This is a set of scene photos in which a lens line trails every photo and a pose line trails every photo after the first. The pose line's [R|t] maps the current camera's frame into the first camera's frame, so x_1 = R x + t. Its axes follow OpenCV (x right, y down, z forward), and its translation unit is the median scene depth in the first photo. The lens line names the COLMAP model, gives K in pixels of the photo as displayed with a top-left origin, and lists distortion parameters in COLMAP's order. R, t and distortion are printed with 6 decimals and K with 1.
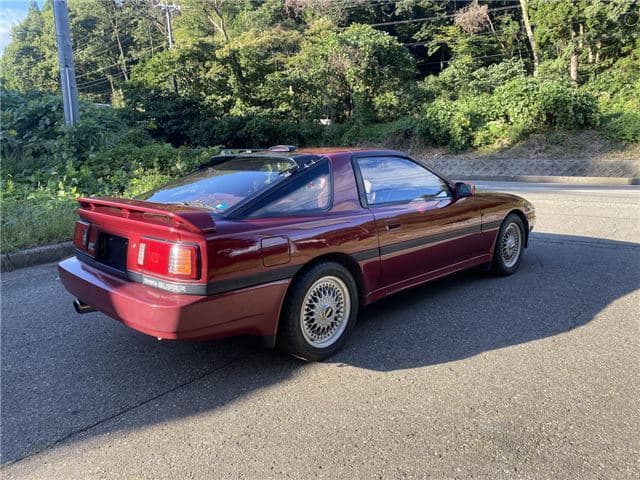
lens RADIAL K [[519.5, 0, 314.5], [0, 519.5, 235.4], [0, 0, 1]] dist [0.051540, -0.024583]
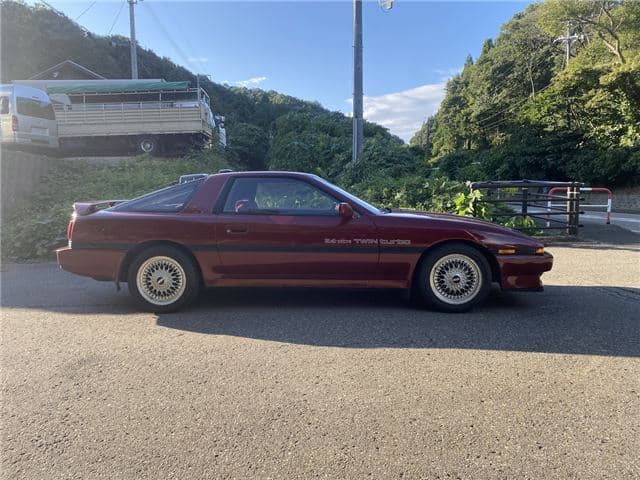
lens RADIAL K [[519.5, 0, 314.5], [0, 519.5, 249.0], [0, 0, 1]] dist [0.051540, -0.024583]
pose [[0.657133, 0.101241, -0.746945, 0.286027], [-0.135282, 0.990690, 0.015263, -0.004540], [0.741536, 0.091018, 0.664711, 0.068990]]
